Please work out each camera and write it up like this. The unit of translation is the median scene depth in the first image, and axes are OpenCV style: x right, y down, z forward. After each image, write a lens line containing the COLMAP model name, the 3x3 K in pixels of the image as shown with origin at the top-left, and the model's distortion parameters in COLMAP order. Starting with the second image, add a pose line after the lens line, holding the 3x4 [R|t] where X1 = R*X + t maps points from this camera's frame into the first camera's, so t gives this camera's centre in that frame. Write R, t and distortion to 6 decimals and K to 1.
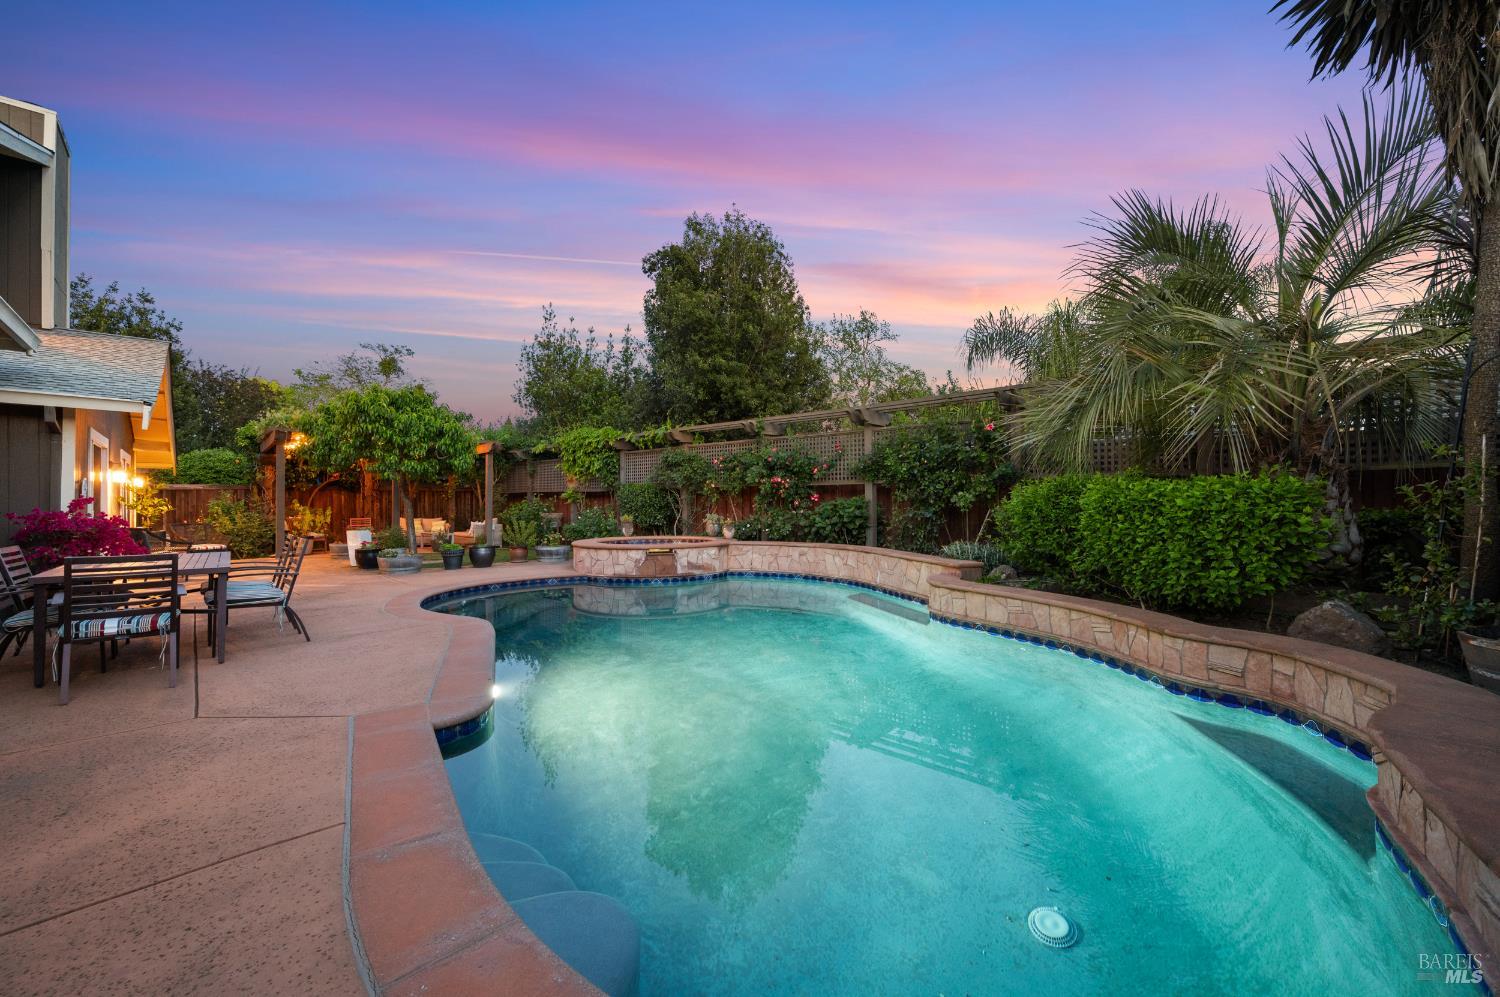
lens RADIAL K [[600.8, 0, 750.2], [0, 600.8, 501.4], [0, 0, 1]] dist [0.001862, 0.000091]
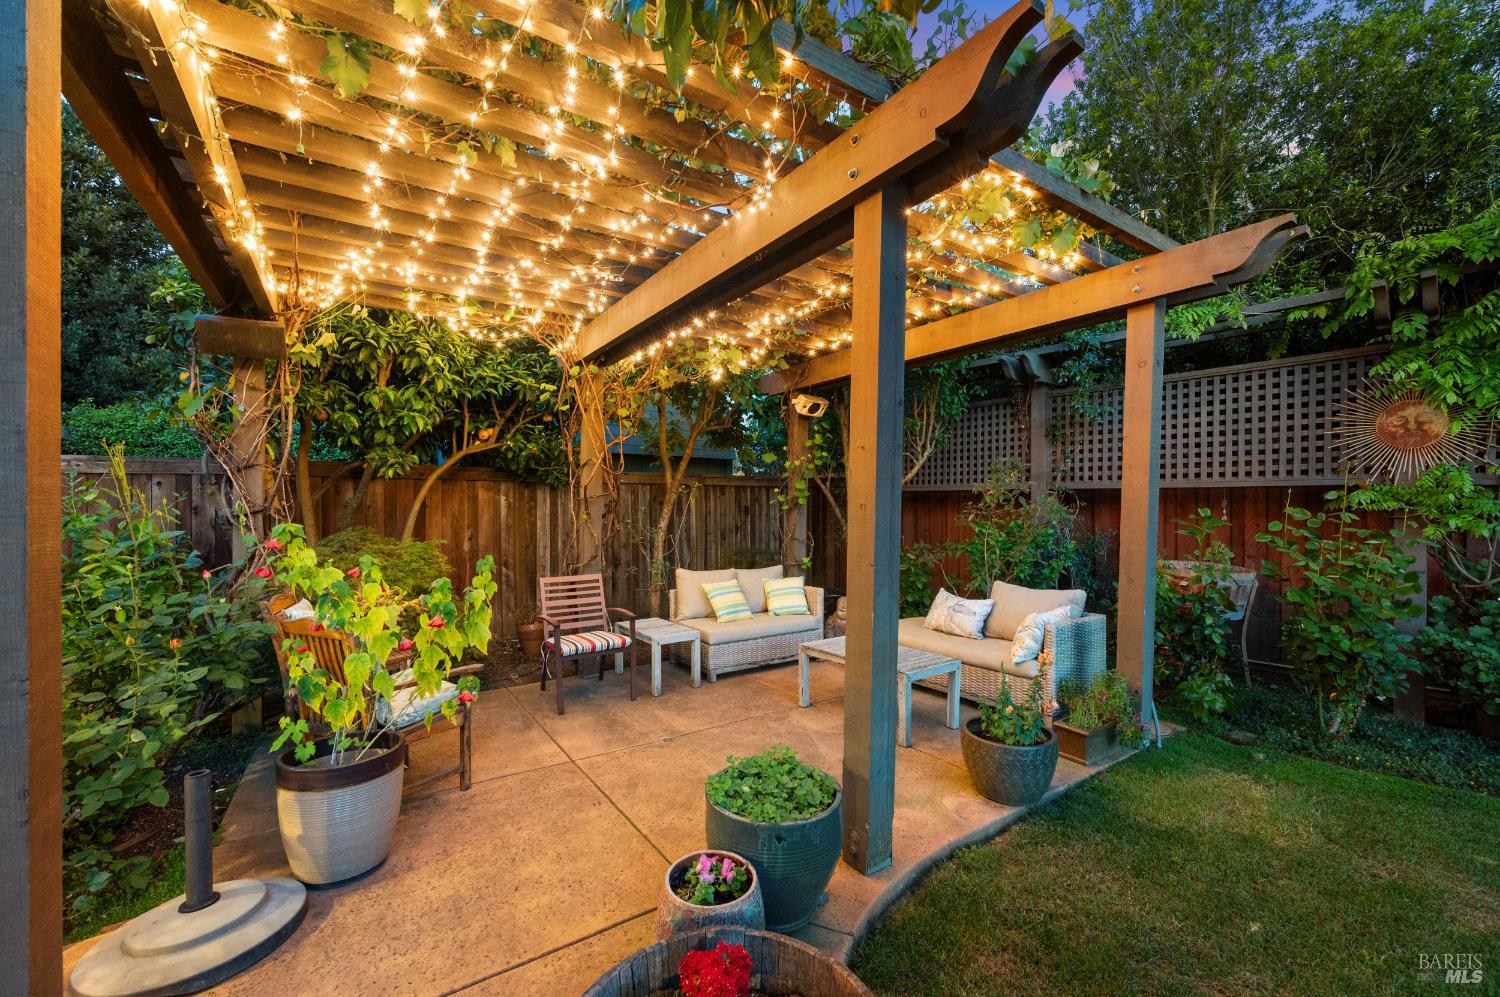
lens RADIAL K [[600.8, 0, 748.9], [0, 600.8, 502.5], [0, 0, 1]] dist [0.001862, 0.000091]
pose [[0.987971, 0.001312, -0.154637, -0.516426], [-0.001214, 0.999999, 0.000728, -0.006359], [0.154637, -0.000532, 0.987971, 0.725474]]
